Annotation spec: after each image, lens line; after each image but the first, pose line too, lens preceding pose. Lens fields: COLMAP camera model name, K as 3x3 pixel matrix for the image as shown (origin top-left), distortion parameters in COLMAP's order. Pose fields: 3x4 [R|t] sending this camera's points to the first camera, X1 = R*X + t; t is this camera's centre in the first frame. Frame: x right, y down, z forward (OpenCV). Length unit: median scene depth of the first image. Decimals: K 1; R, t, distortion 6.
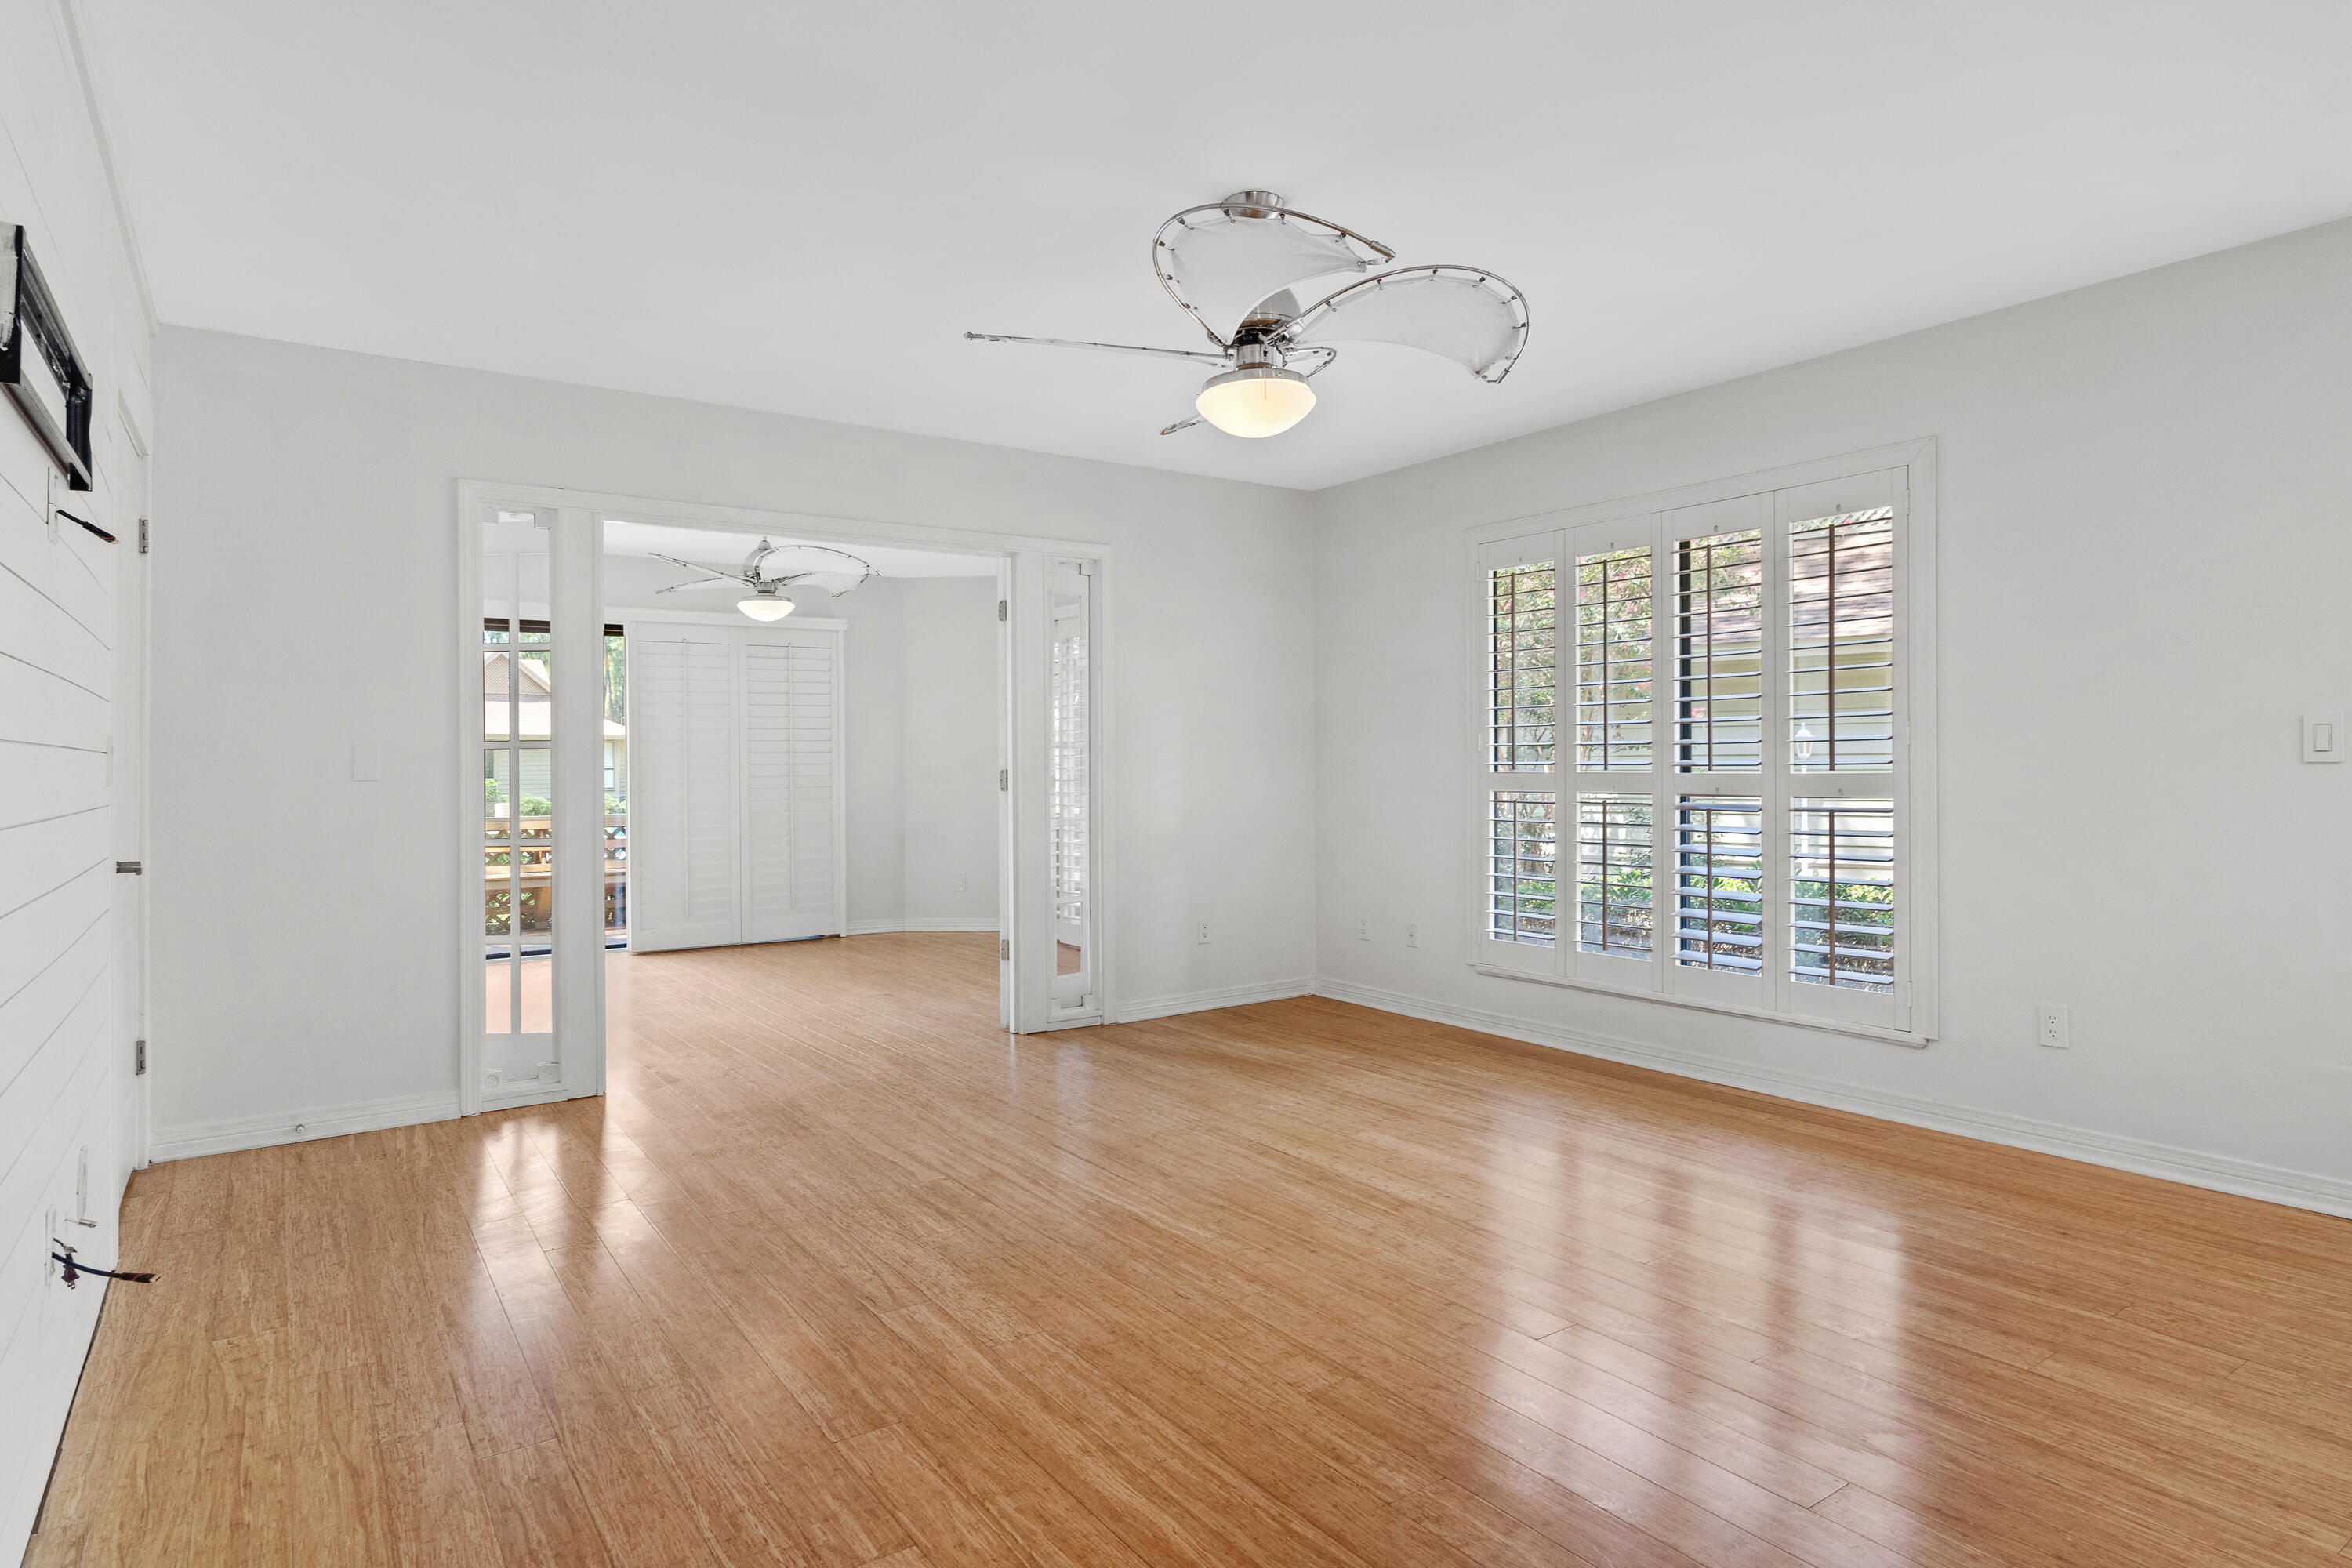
lens RADIAL K [[1286.3, 0, 1170.7], [0, 1286.3, 758.3], [0, 0, 1]] dist [-0.005843, 0.003140]
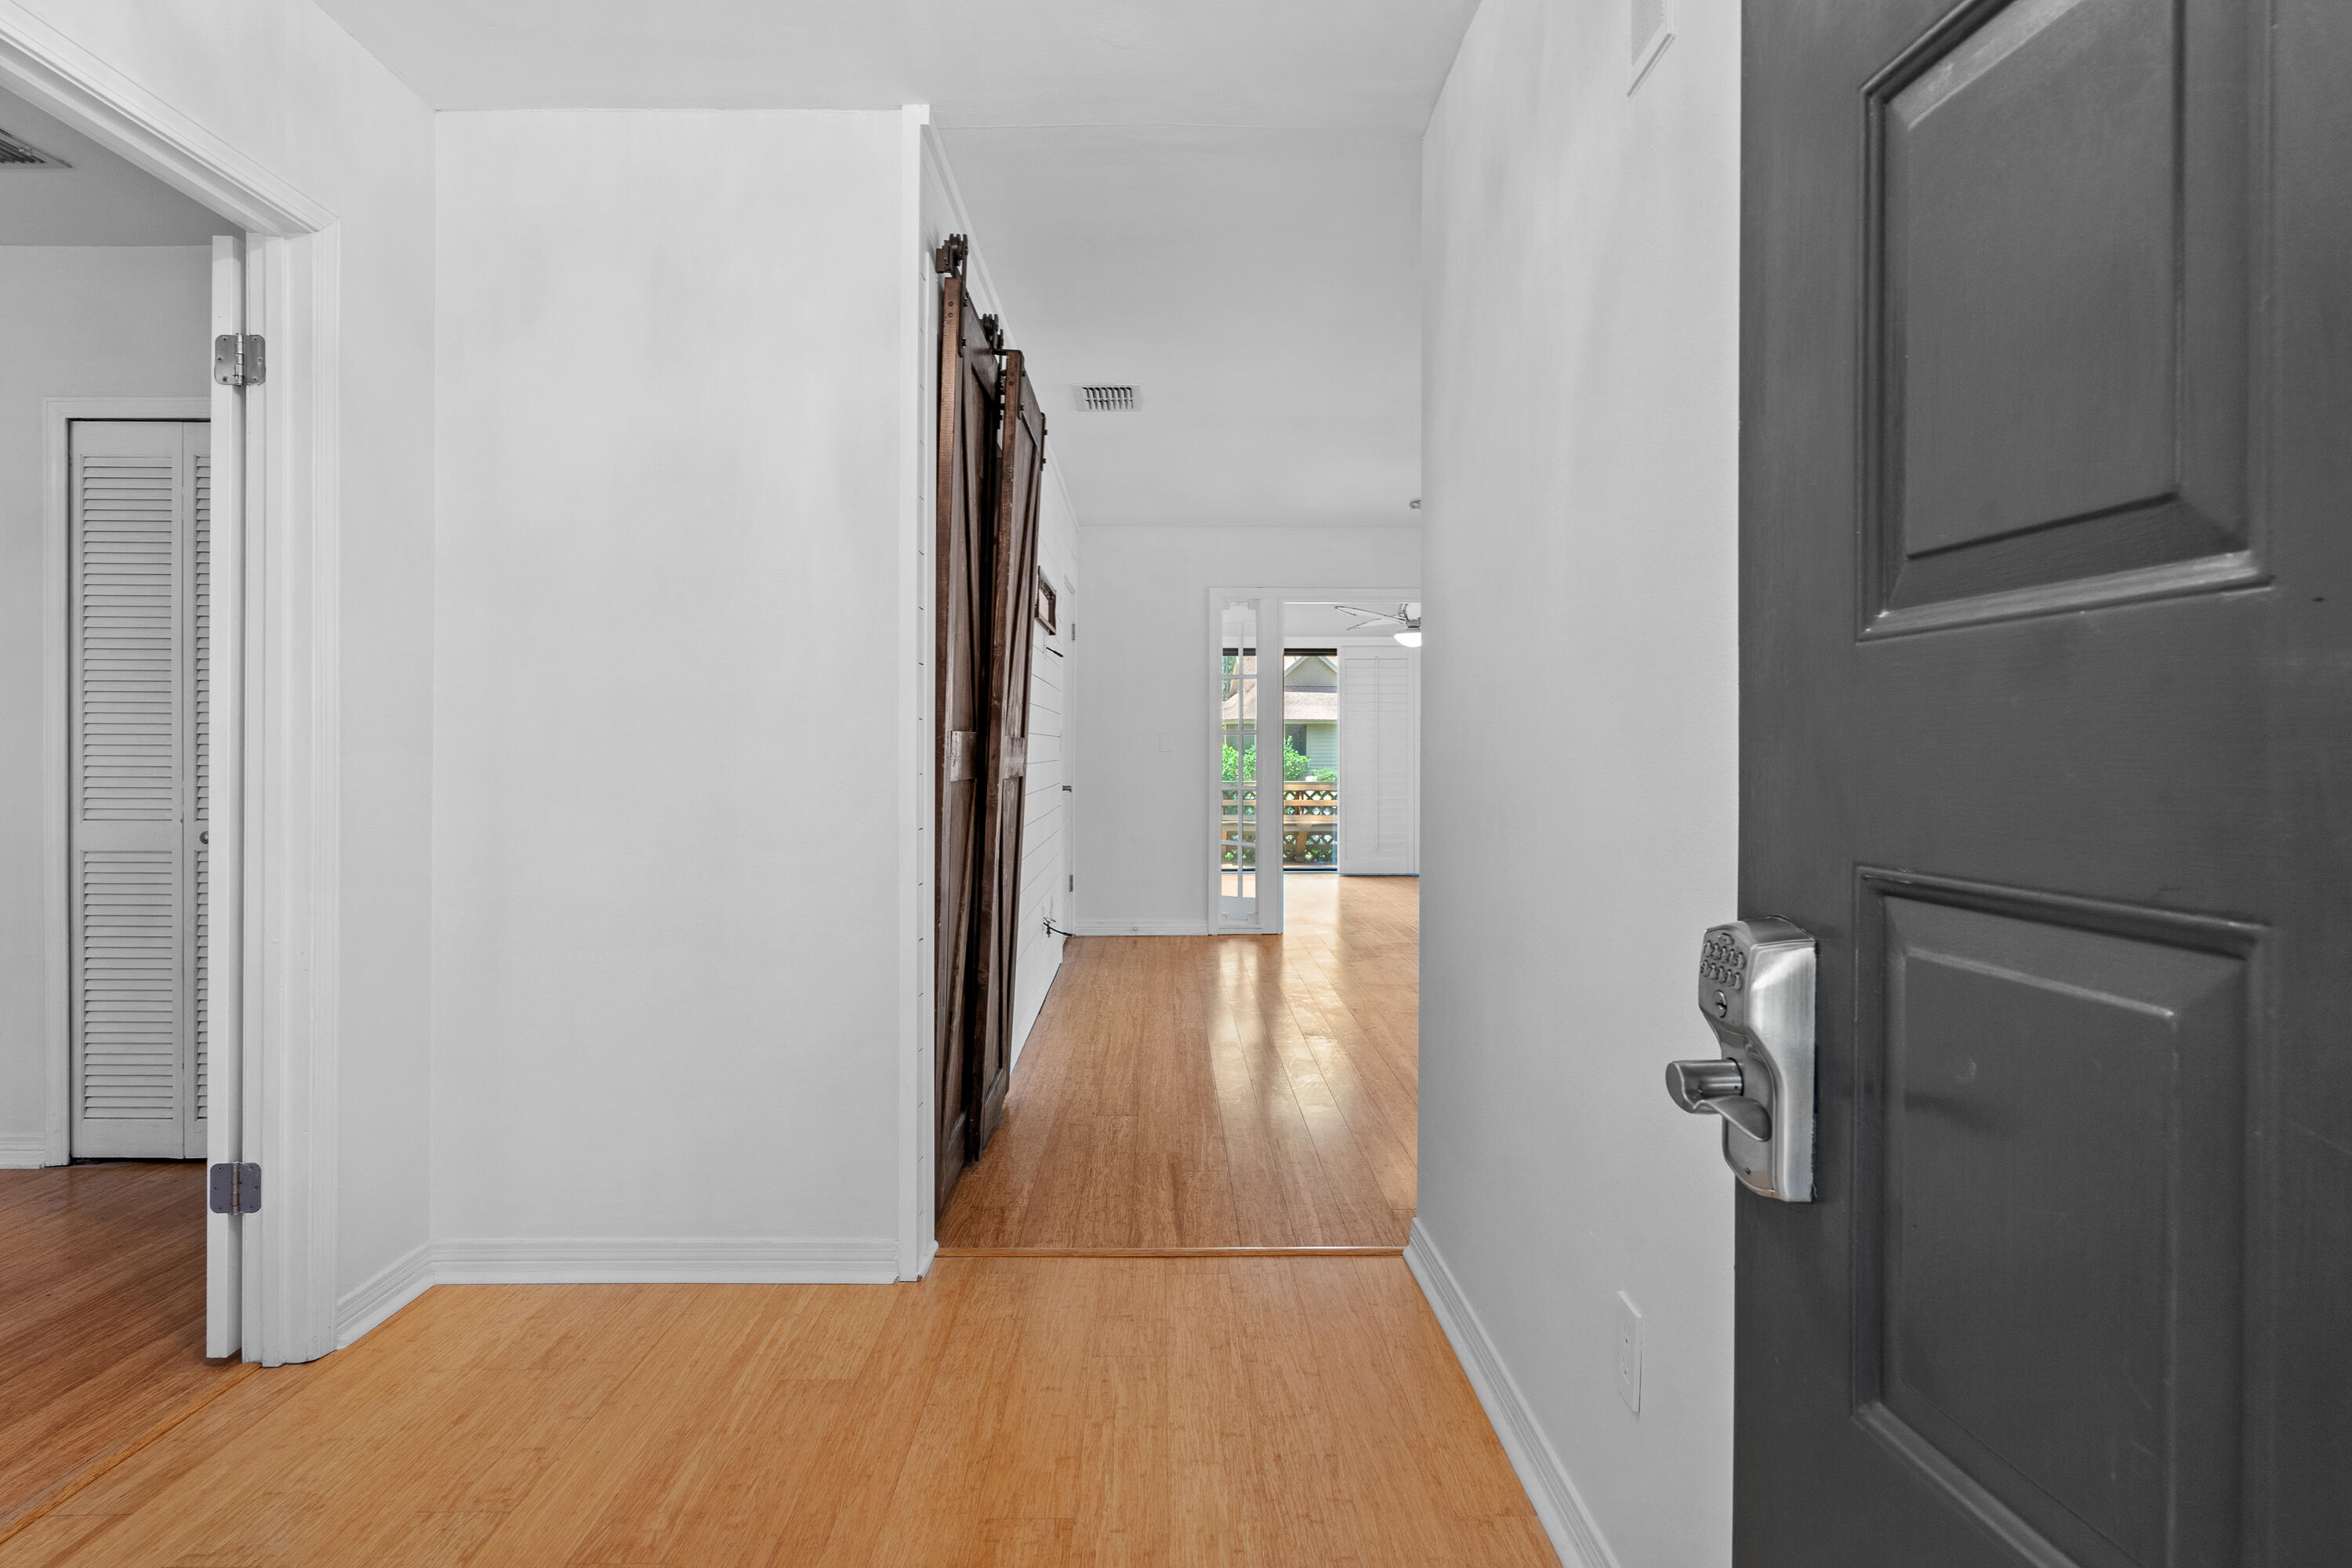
lens RADIAL K [[1286.3, 0, 1202.3], [0, 1286.3, 752.5], [0, 0, 1]] dist [-0.005843, 0.003140]
pose [[0.836759, 0.013021, -0.547416, 0.537548], [-0.004765, 0.999853, 0.016499, -0.015748], [0.547551, -0.011197, 0.836698, -0.656373]]
